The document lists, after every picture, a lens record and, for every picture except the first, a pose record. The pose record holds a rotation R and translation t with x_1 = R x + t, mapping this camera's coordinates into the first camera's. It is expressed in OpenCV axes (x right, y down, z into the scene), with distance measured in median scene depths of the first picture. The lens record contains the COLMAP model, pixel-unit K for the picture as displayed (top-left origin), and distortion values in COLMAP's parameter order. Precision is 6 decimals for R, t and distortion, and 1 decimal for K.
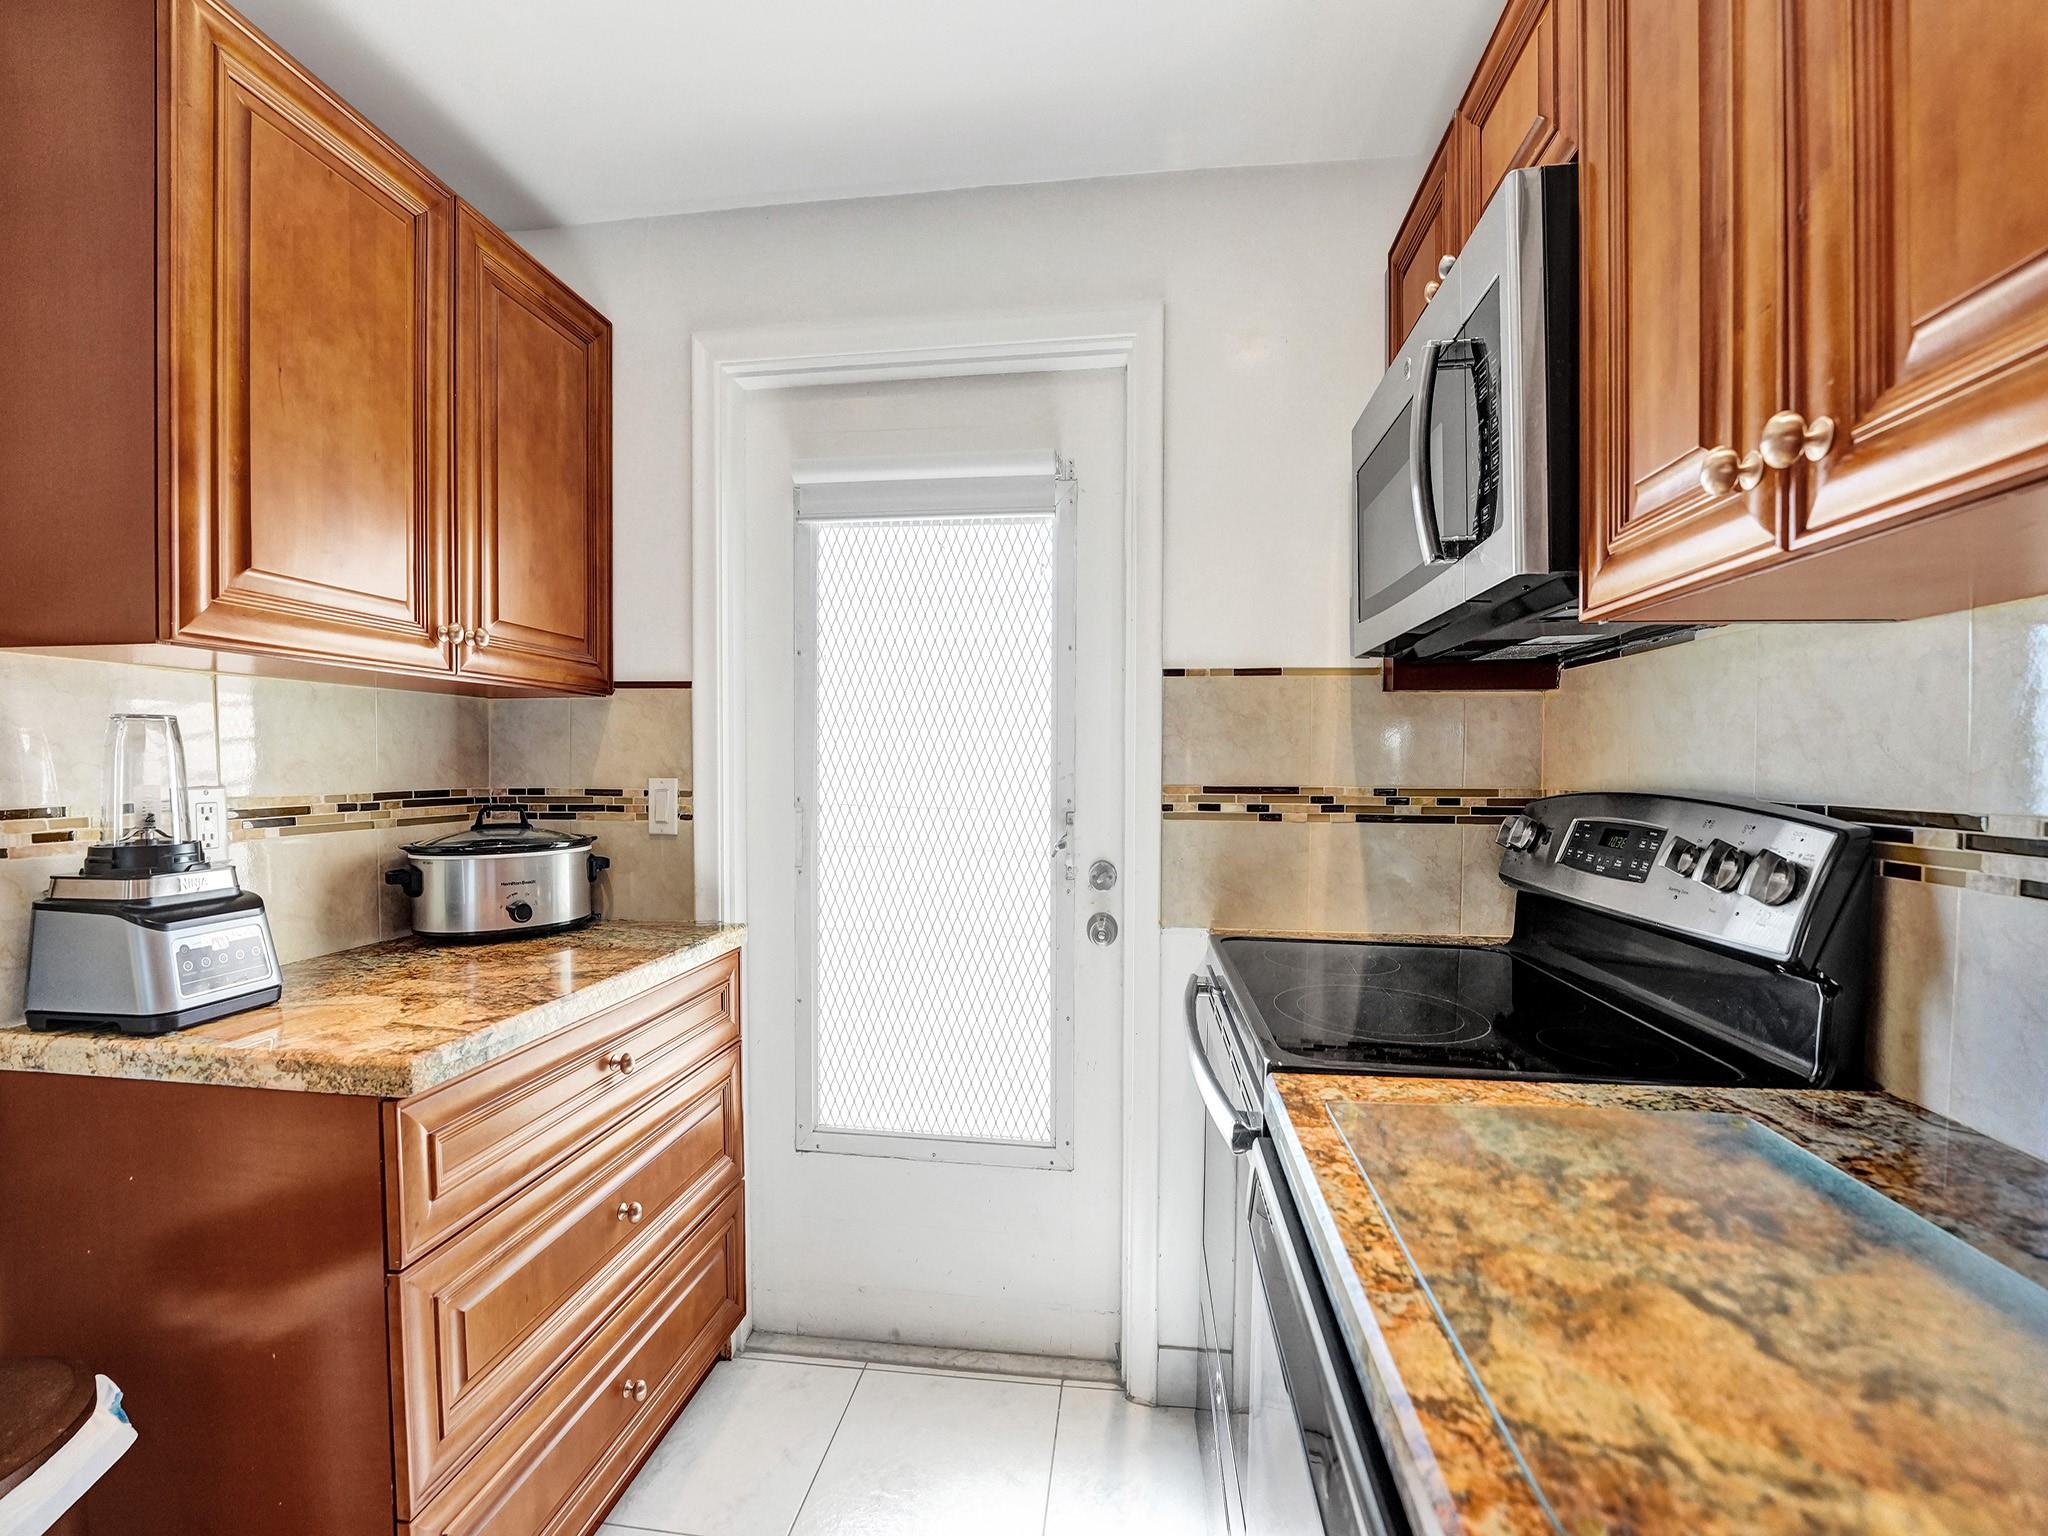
lens RADIAL K [[854.7, 0, 1056.6], [0, 854.7, 779.8], [0, 0, 1]] dist [-0.024844, -0.000505]
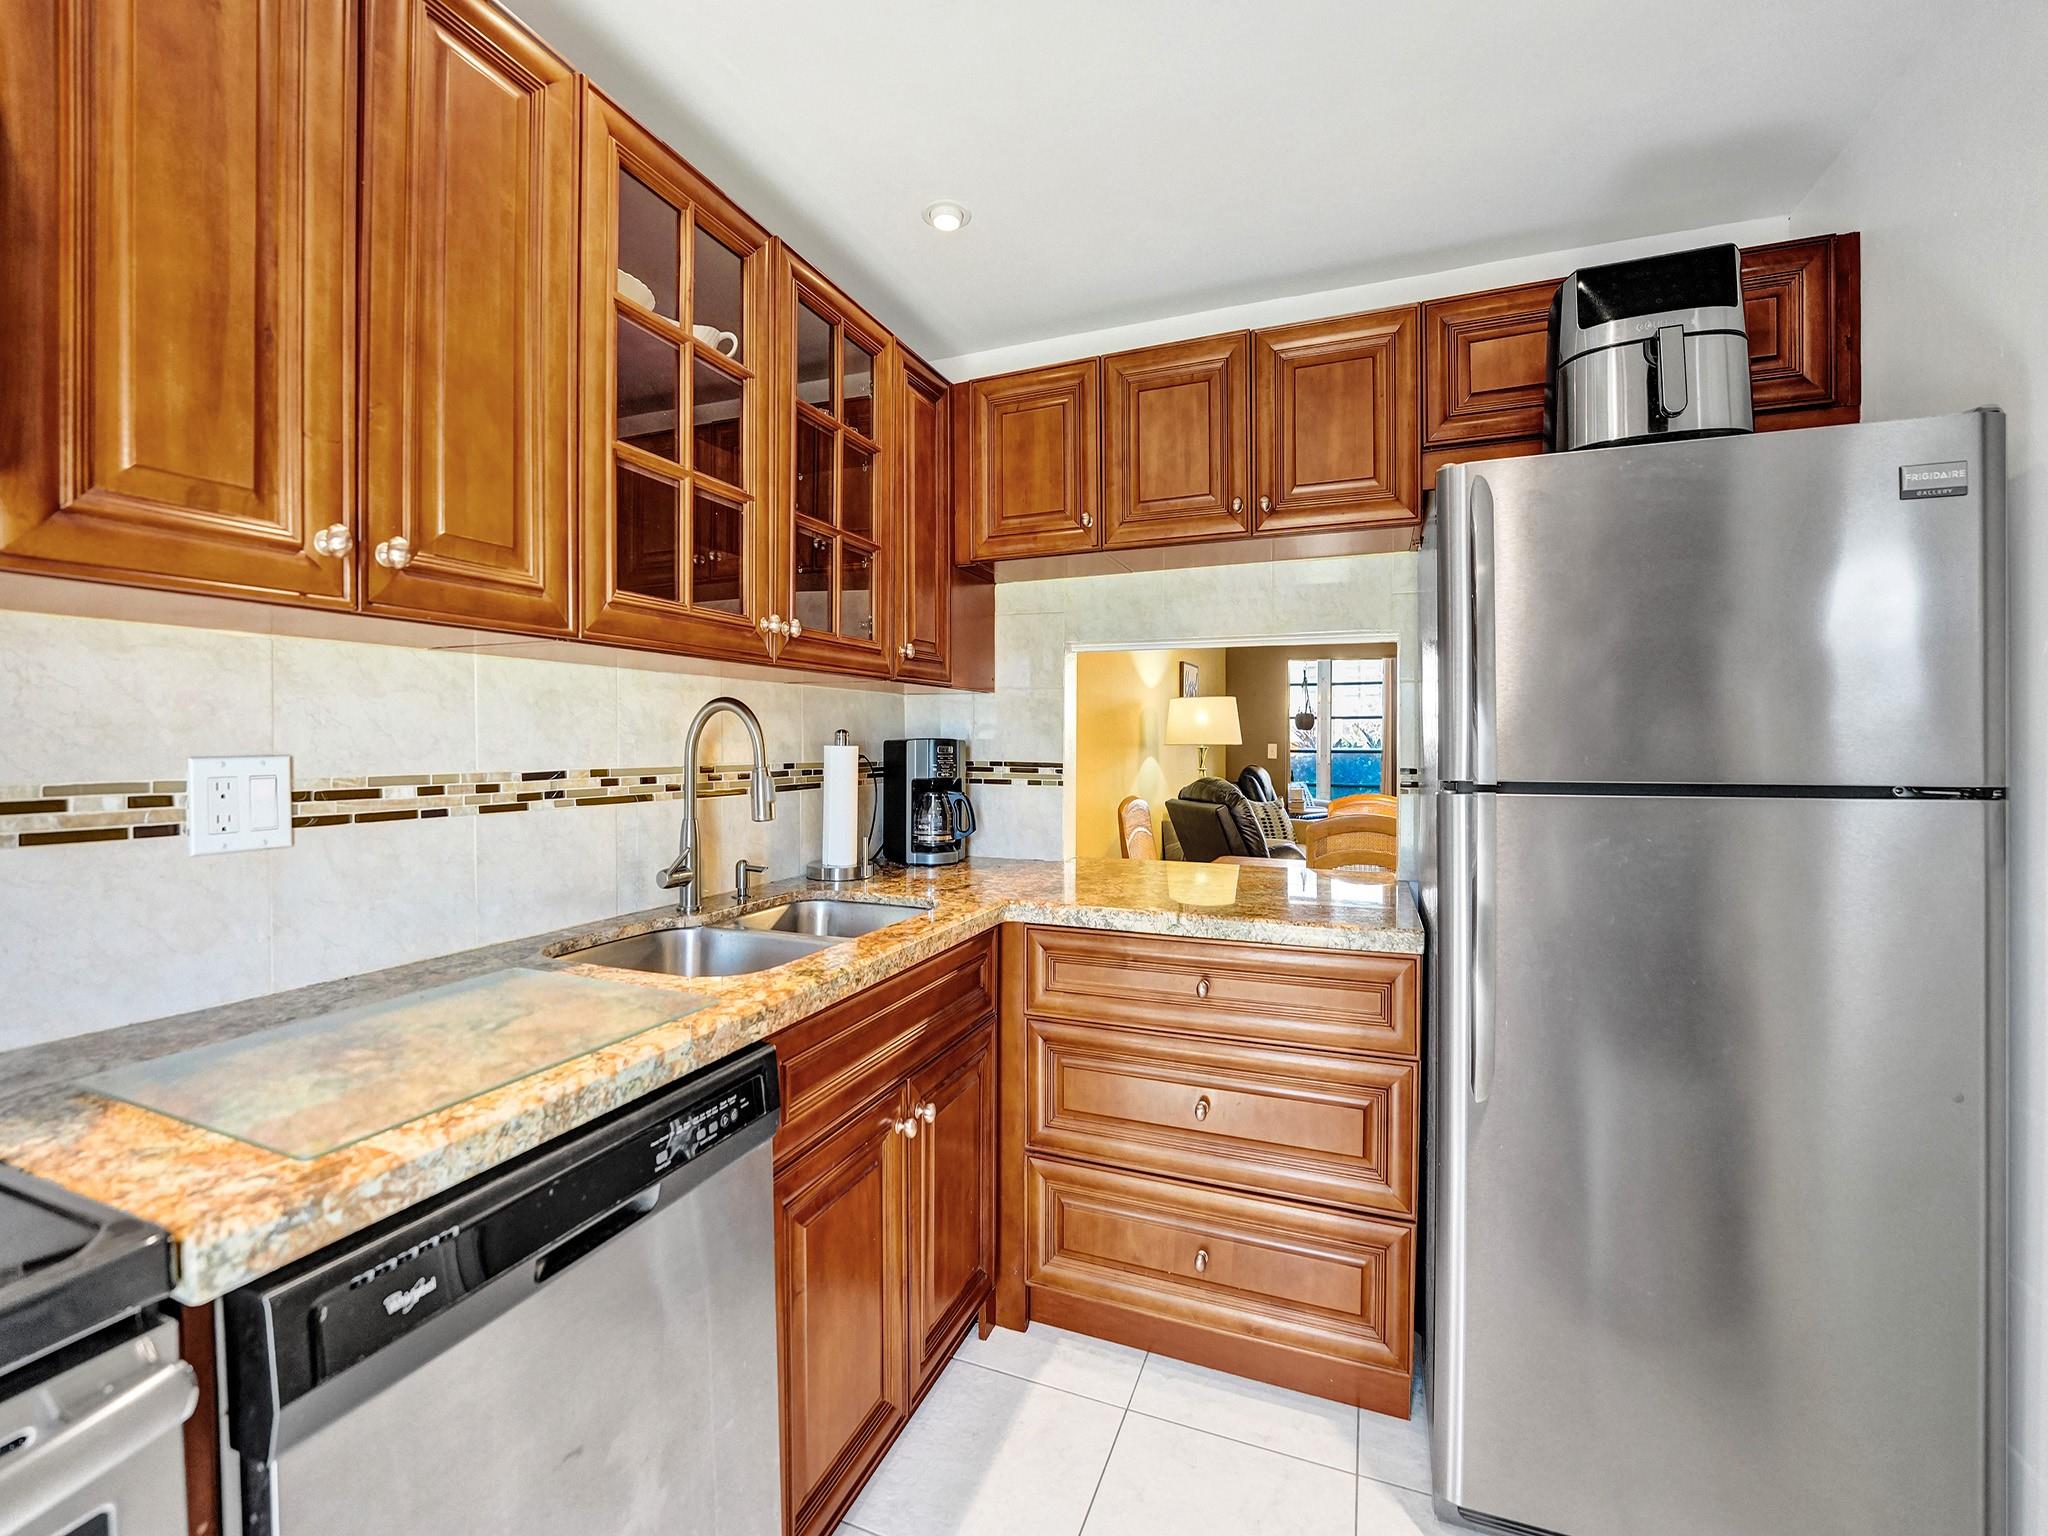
lens RADIAL K [[859.8, 0, 1028.5], [0, 859.8, 738.2], [0, 0, 1]] dist [-0.024995, 0.000399]
pose [[-0.961381, -0.001892, 0.275216, -0.276674], [0.002046, 0.999900, 0.014020, -0.016322], [-0.275215, 0.014042, -0.961280, 0.765358]]
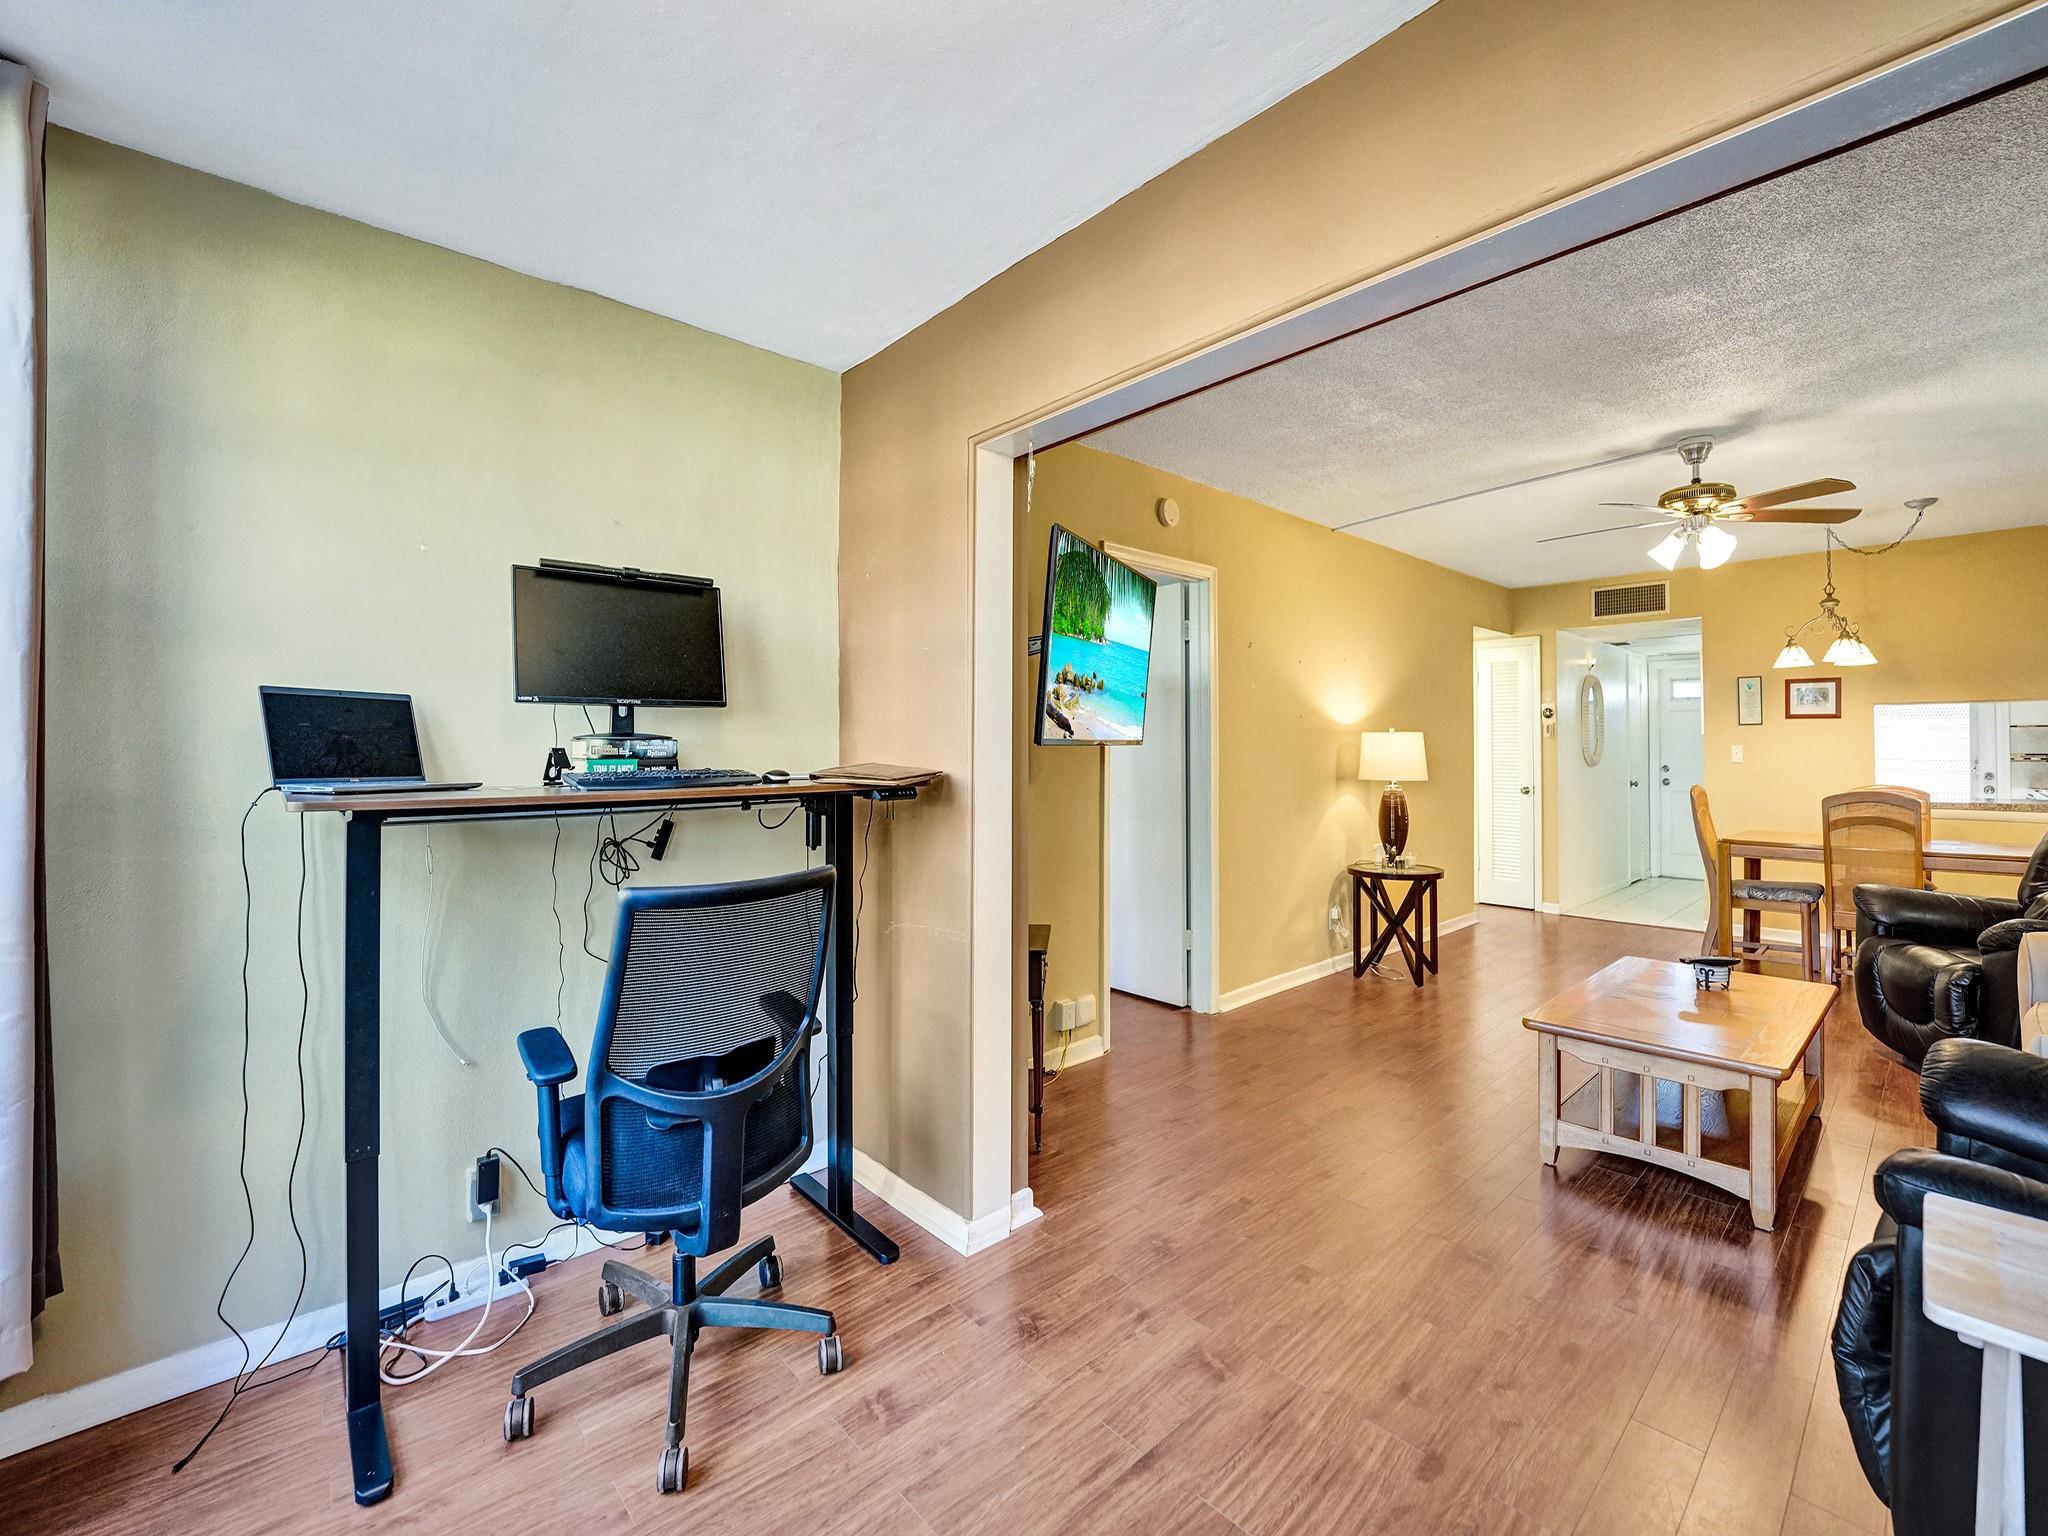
lens RADIAL K [[859.8, 0, 1028.5], [0, 859.8, 738.2], [0, 0, 1]] dist [-0.024995, 0.000399]
pose [[0.740624, -0.013226, -0.671789, -0.717227], [-0.008961, 0.999523, -0.029558, 0.097015], [0.671860, 0.027911, 0.740152, -5.349472]]
